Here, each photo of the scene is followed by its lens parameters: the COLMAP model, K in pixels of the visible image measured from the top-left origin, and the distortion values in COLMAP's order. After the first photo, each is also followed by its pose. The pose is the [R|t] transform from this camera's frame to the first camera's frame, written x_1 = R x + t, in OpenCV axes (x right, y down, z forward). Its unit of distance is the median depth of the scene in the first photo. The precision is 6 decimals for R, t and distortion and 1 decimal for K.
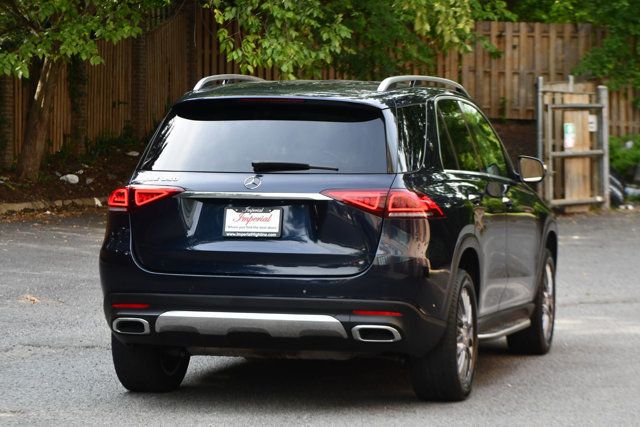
lens RADIAL K [[2252.6, 0, 320.0], [0, 2252.6, 213.5], [0, 0, 1]] dist [-0.047031, 1.055104]
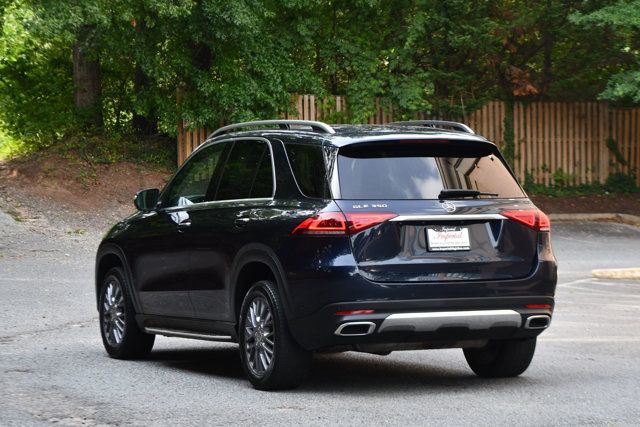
lens RADIAL K [[2252.6, 0, 320.0], [0, 2252.6, 213.5], [0, 0, 1]] dist [-0.047031, 1.055104]
pose [[0.791819, -0.024475, 0.610265, -0.830721], [0.037296, 0.999270, -0.008316, -0.002370], [-0.609616, 0.029345, 0.792153, 0.057098]]
